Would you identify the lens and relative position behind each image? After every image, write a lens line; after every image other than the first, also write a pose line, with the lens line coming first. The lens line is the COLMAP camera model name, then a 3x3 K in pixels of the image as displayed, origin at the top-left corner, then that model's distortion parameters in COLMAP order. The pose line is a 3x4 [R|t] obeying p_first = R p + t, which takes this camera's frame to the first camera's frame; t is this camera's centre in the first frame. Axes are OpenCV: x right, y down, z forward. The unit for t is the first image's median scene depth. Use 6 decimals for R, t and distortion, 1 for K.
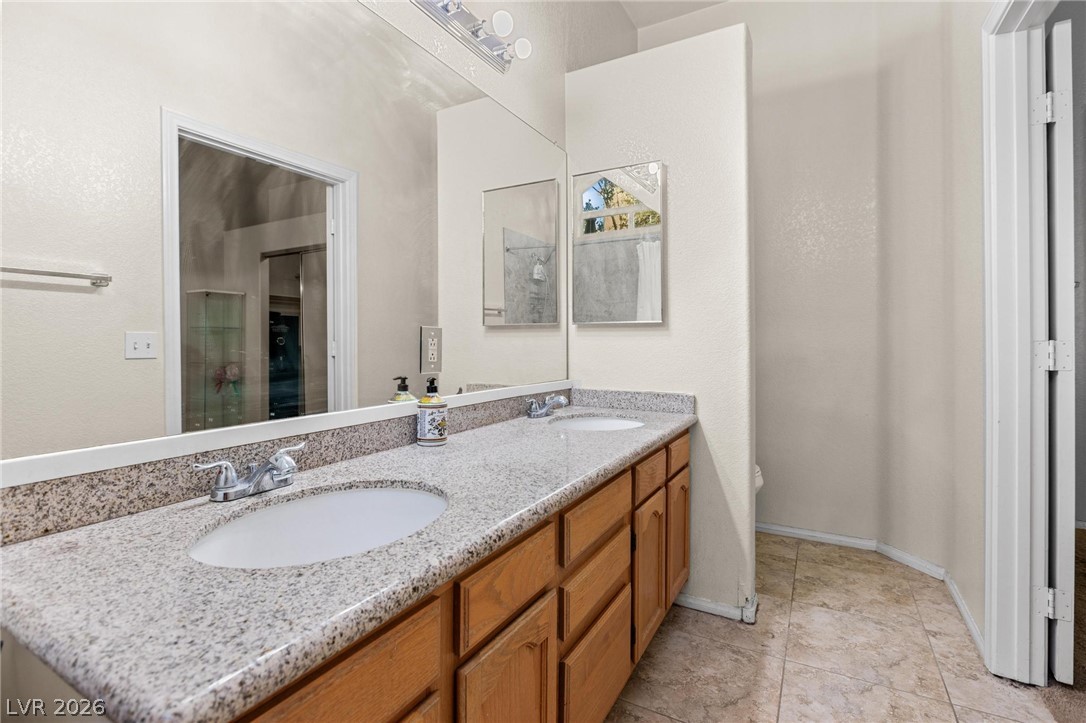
lens RADIAL K [[500.1, 0, 539.9], [0, 500.1, 342.3], [0, 0, 1]] dist [-0.003265, -0.001639]
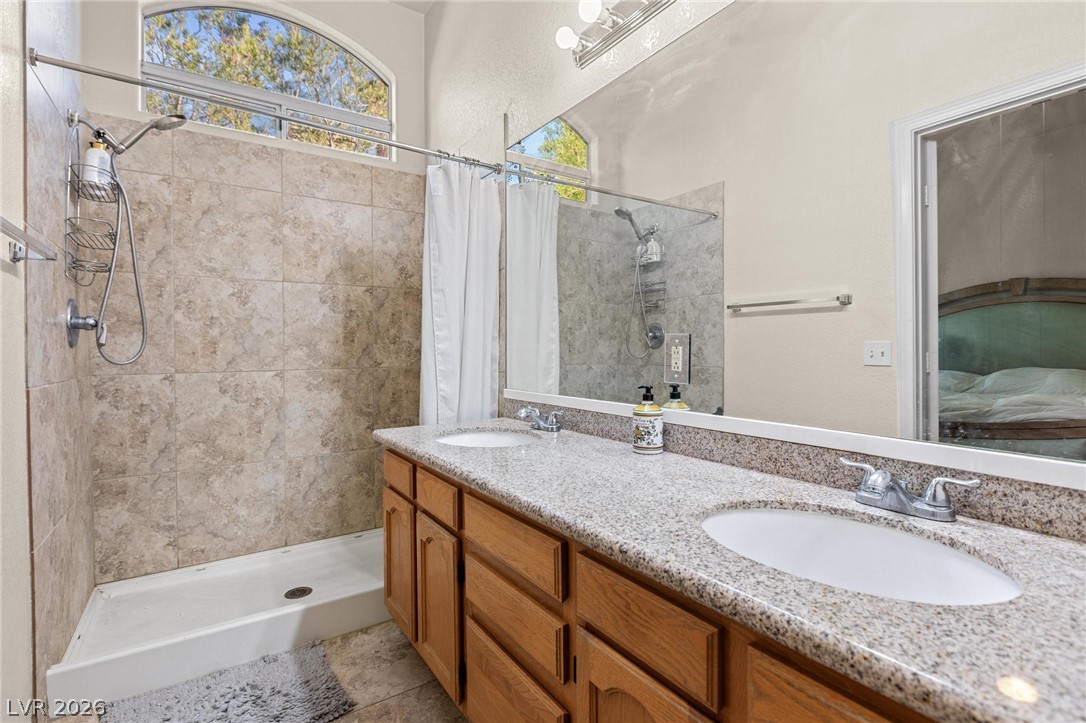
lens RADIAL K [[500.1, 0, 541.8], [0, 500.1, 361.9], [0, 0, 1]] dist [-0.003265, -0.001639]
pose [[-0.435342, 0.020248, -0.900037, 0.731843], [-0.000755, 0.999738, 0.022856, 0.000203], [0.900265, 0.010630, -0.435213, 1.171130]]
